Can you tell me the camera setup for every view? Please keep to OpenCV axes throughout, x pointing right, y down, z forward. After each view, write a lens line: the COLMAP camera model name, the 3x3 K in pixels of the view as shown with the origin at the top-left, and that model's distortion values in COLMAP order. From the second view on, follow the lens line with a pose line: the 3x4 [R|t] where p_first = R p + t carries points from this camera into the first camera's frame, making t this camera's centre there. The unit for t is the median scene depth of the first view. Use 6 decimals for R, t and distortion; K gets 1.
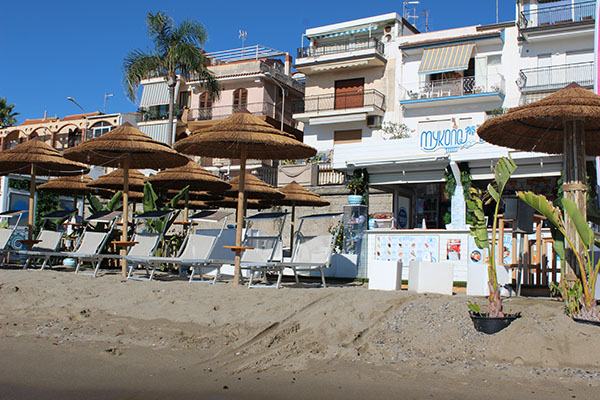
lens RADIAL K [[836.6, 0, 300.0], [0, 836.6, 200.0], [0, 0, 1]] dist [0.012410, 0.007682]
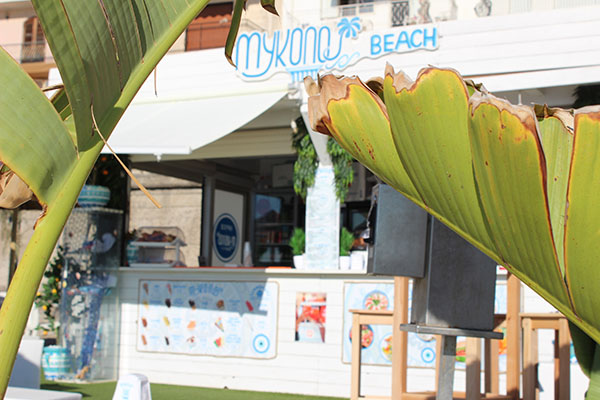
lens RADIAL K [[1009.7, 0, 300.0], [0, 1009.7, 200.0], [0, 0, 1]] dist [0.013165, 0.035804]
pose [[0.997275, 0.004156, 0.073650, 0.140351], [-0.004189, 0.999991, 0.000295, 0.000841], [-0.073648, -0.000603, 0.997284, 0.498182]]
